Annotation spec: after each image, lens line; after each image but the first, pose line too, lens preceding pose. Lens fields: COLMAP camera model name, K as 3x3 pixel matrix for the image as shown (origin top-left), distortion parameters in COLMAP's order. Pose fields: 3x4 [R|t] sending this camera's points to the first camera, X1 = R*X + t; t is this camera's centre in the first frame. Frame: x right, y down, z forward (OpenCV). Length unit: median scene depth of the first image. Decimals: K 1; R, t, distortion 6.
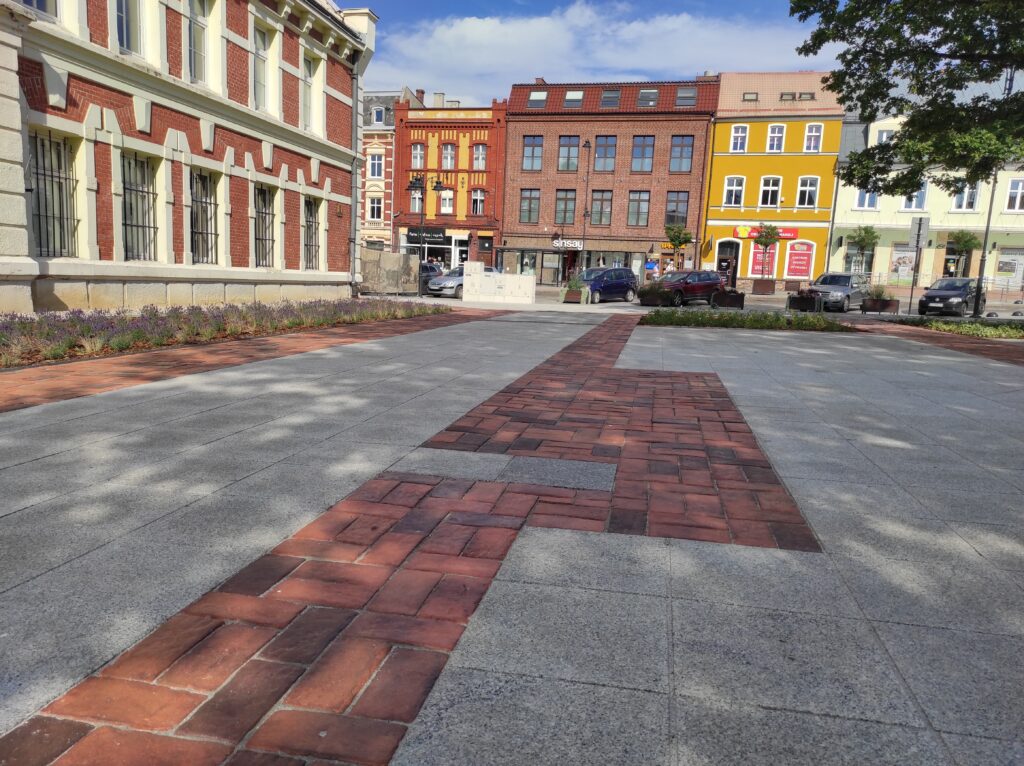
lens RADIAL K [[754.6, 0, 512.3], [0, 754.6, 383.5], [0, 0, 1]] dist [0.065675, -0.064401]
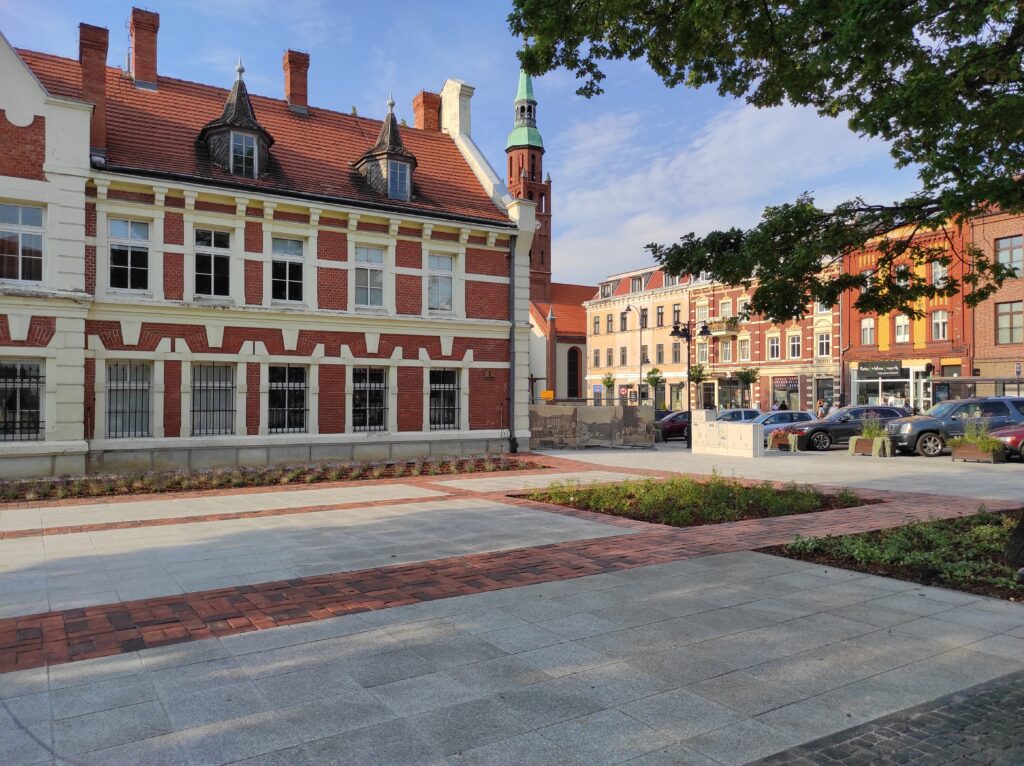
lens RADIAL K [[754.6, 0, 512.3], [0, 754.6, 383.5], [0, 0, 1]] dist [0.065675, -0.064401]
pose [[0.686952, -0.058199, -0.724369, 0.260129], [-0.070250, 0.986801, -0.145906, -0.024667], [0.723299, 0.151117, 0.673796, 0.121406]]
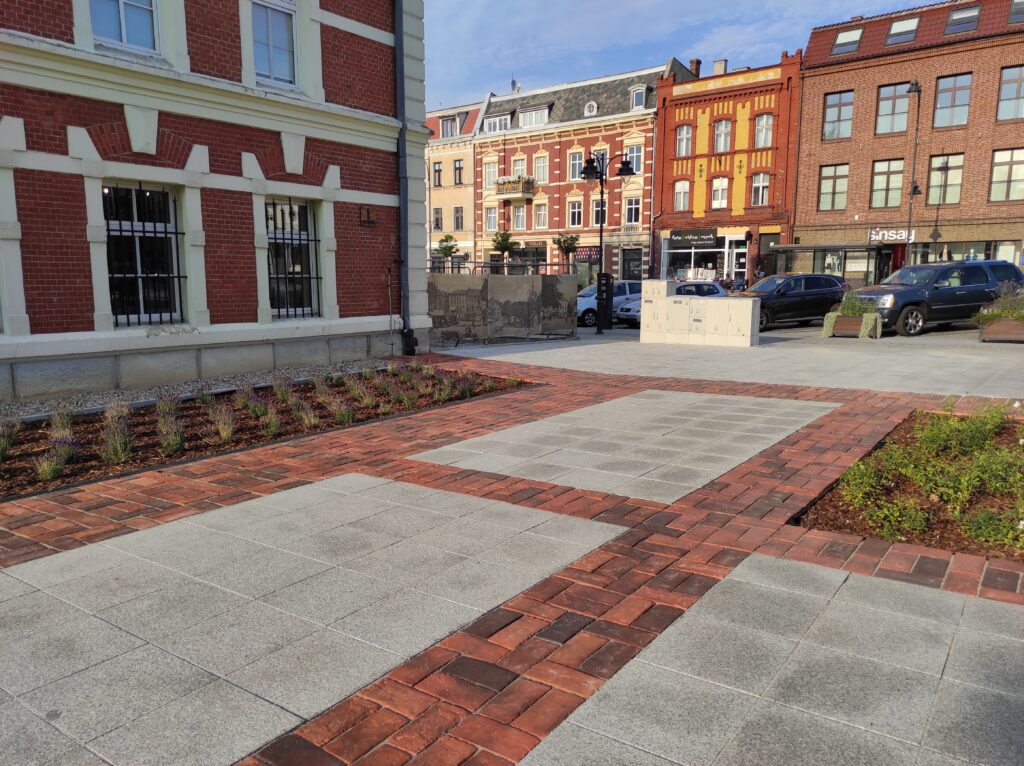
lens RADIAL K [[754.6, 0, 512.3], [0, 754.6, 383.5], [0, 0, 1]] dist [0.065675, -0.064401]
pose [[0.906759, 0.012610, -0.421460, 0.060694], [-0.015127, 0.999882, -0.002629, -0.040604], [0.421377, 0.008759, 0.906843, 0.214312]]
